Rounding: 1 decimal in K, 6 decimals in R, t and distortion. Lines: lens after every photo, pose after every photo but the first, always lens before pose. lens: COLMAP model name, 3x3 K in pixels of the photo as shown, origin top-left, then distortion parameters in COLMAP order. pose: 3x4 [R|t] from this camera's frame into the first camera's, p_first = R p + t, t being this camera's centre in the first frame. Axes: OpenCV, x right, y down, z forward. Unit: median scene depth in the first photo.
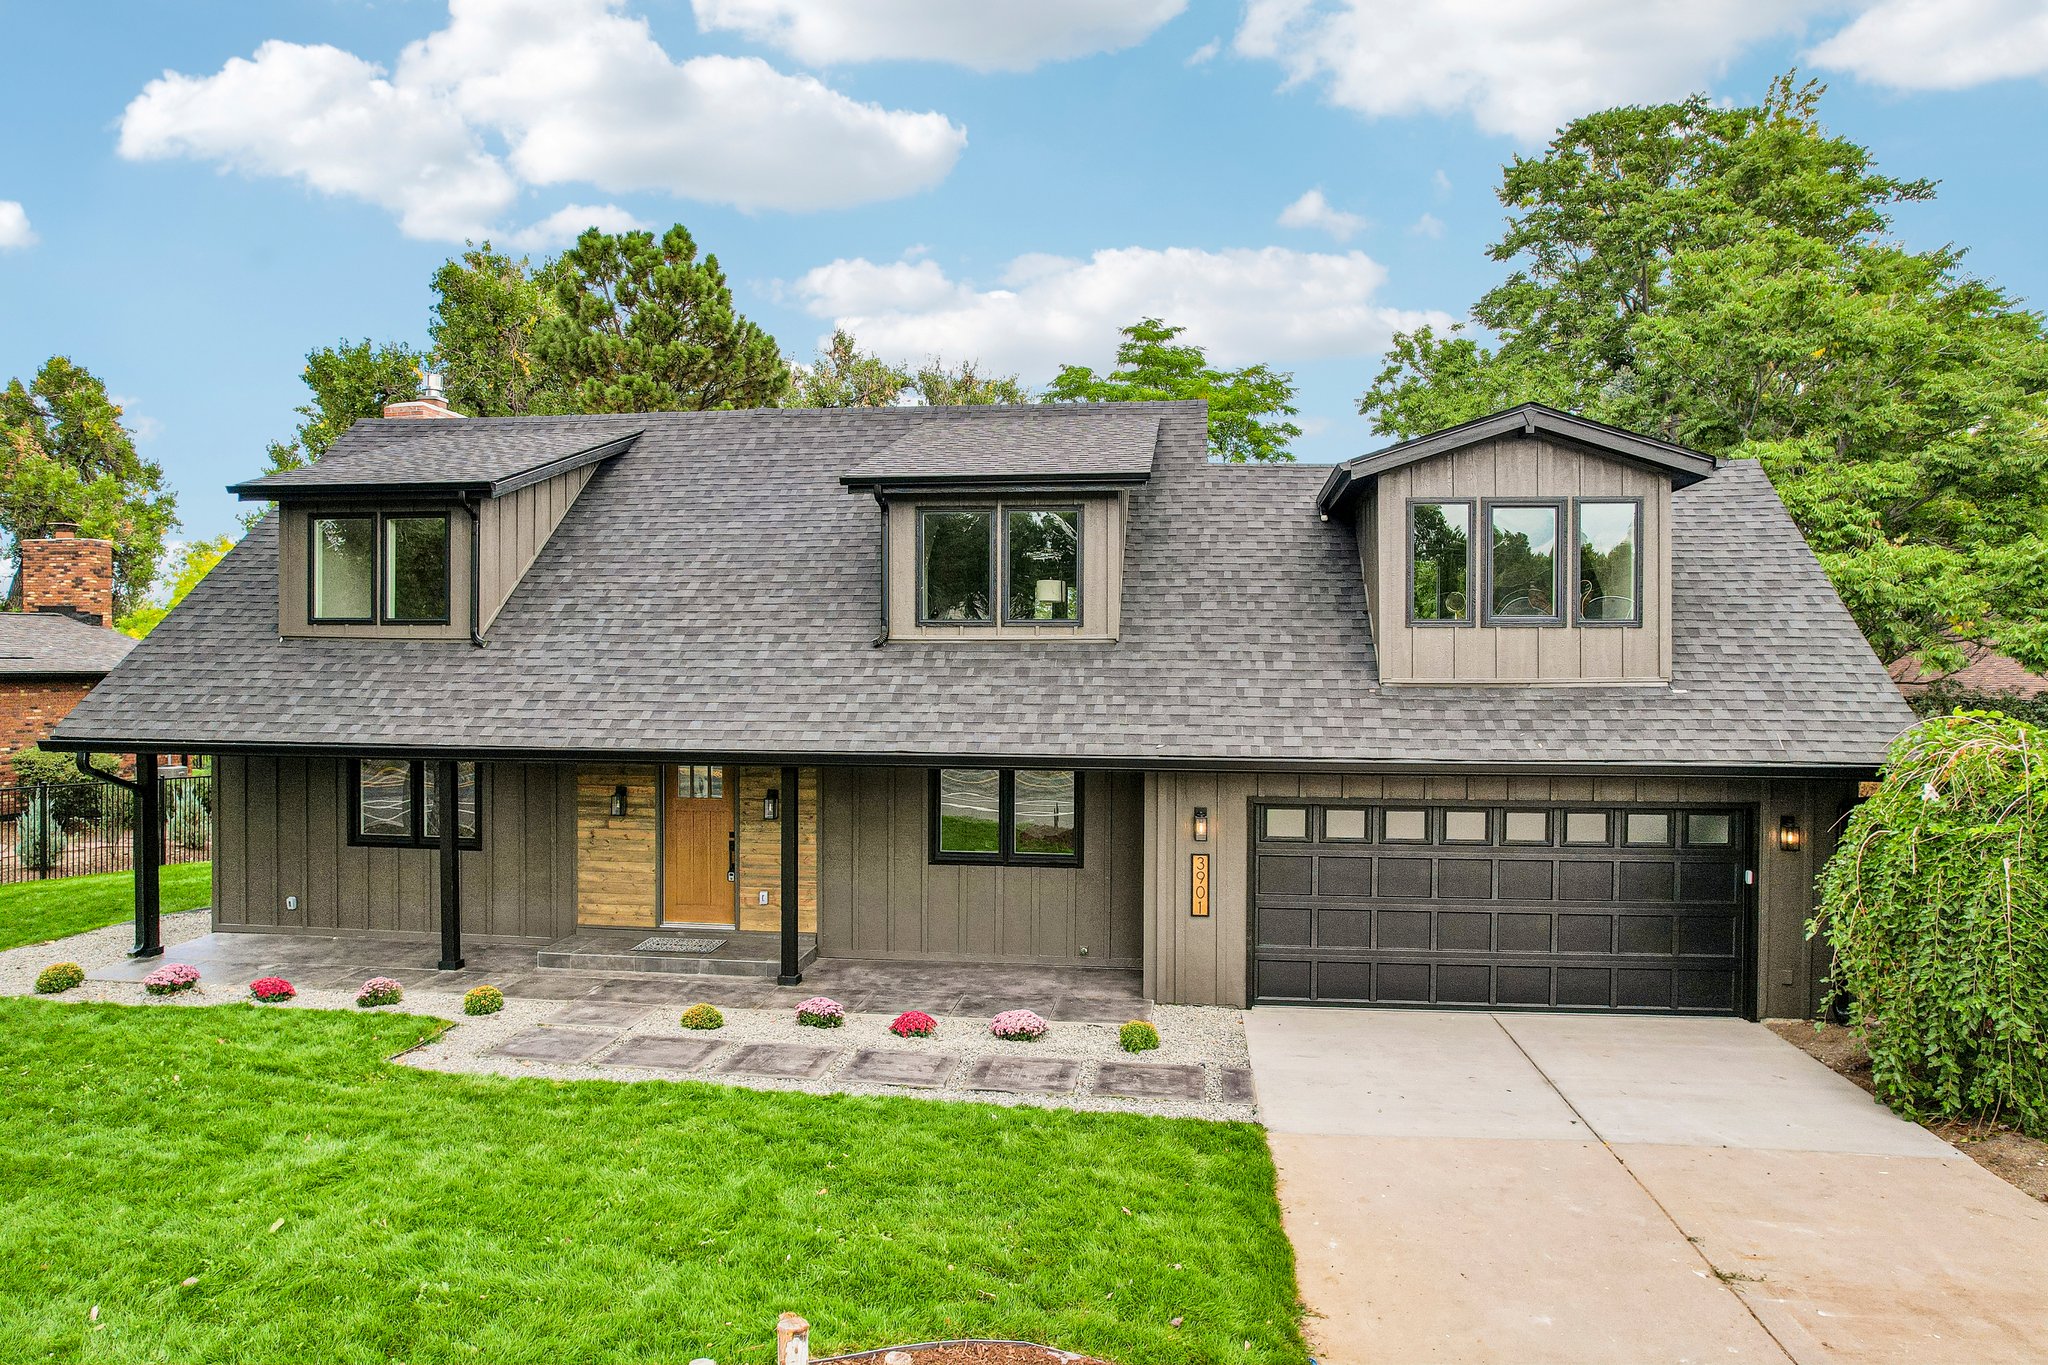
lens RADIAL K [[1309.8, 0, 1025.6], [0, 1309.8, 664.7], [0, 0, 1]] dist [-0.040049, 0.004582]
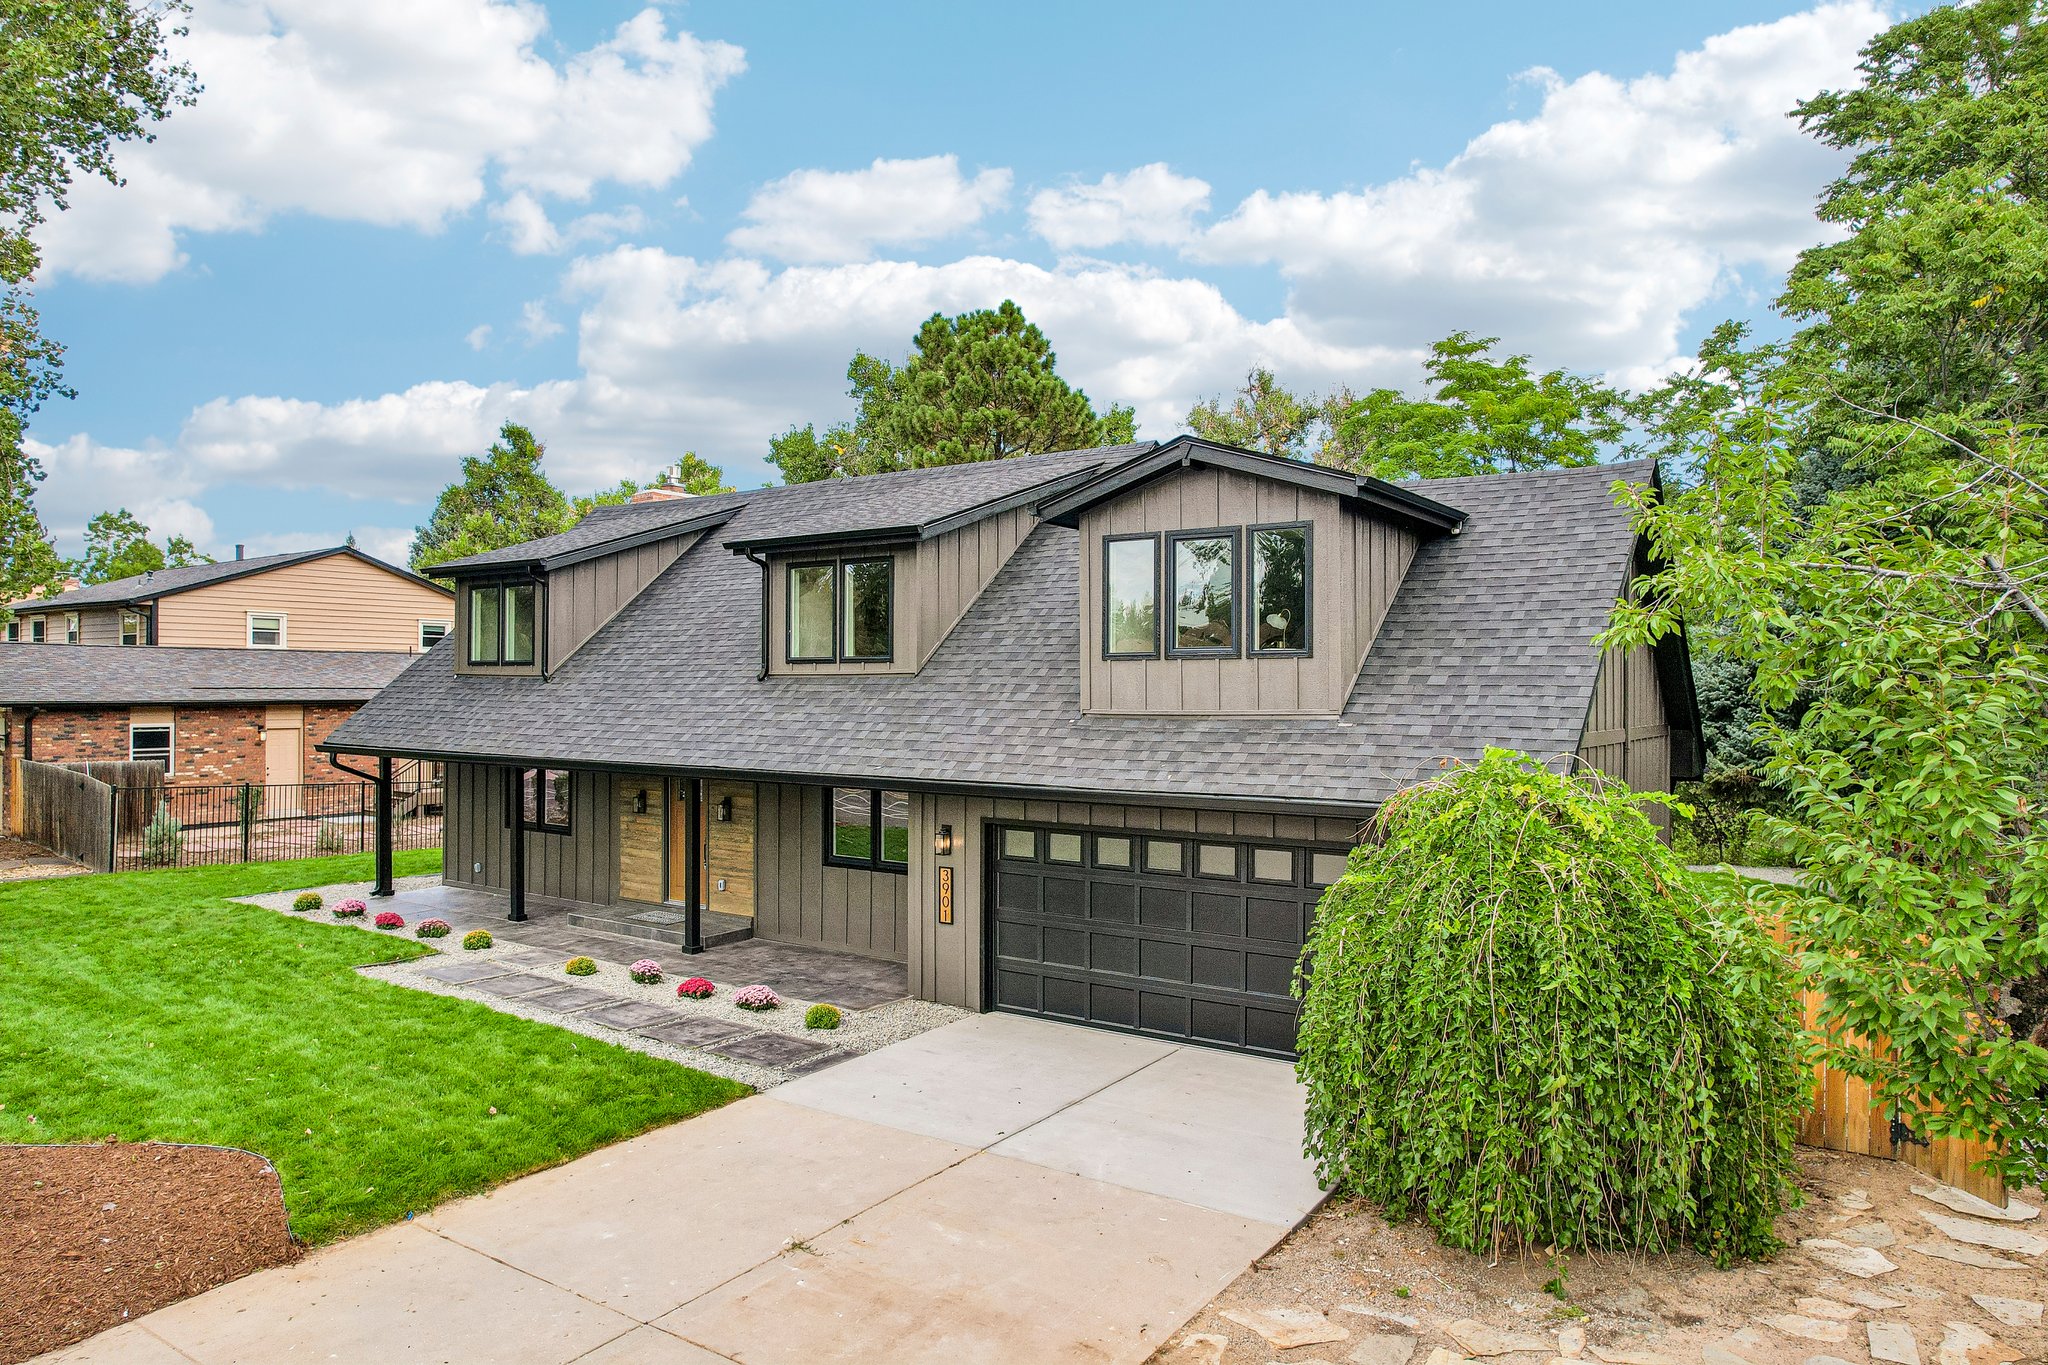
lens RADIAL K [[1309.8, 0, 1030.8], [0, 1309.8, 687.7], [0, 0, 1]] dist [-0.040049, 0.004582]
pose [[0.884514, -0.000660, -0.466514, 0.702680], [-0.002652, 0.999976, -0.006442, -0.000354], [0.466507, 0.006935, 0.884490, 0.054593]]
